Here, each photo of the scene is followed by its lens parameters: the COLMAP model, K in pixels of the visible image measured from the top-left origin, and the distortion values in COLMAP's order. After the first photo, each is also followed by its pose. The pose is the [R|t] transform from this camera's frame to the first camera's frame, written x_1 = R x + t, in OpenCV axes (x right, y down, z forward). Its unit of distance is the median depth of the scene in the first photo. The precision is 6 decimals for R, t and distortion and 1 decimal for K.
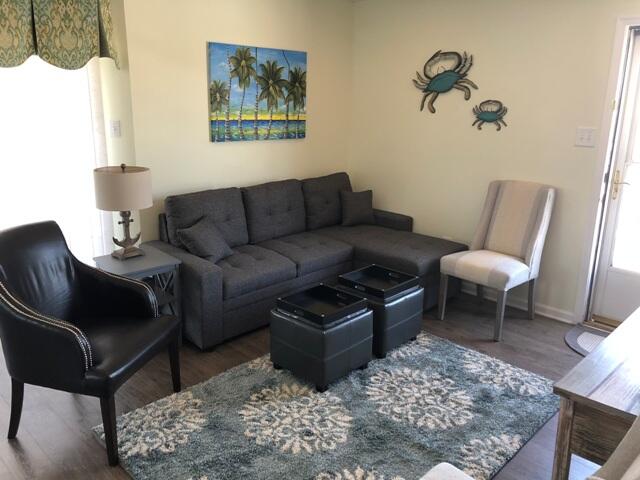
lens RADIAL K [[518.3, 0, 322.2], [0, 518.3, 237.2], [0, 0, 1]] dist [0.010577, -0.020691]
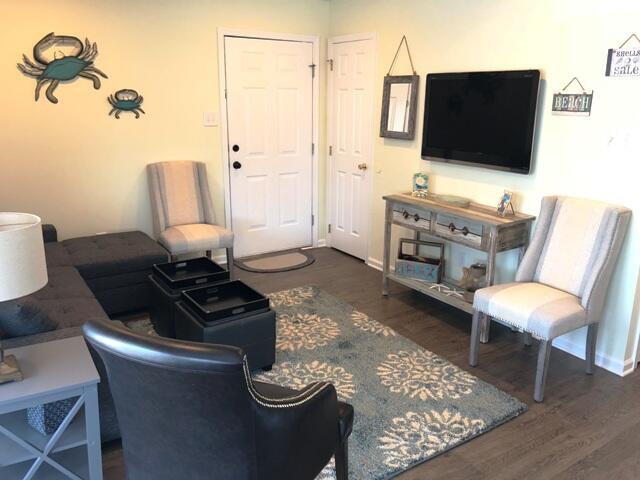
lens RADIAL K [[518.3, 0, 317.9], [0, 518.3, 239.9], [0, 0, 1]] dist [0.010577, -0.020691]
pose [[0.198189, -0.276536, 0.940345, -0.636638], [0.239628, 0.943933, 0.227087, -0.119584], [-0.950421, 0.180327, 0.253343, 0.413188]]
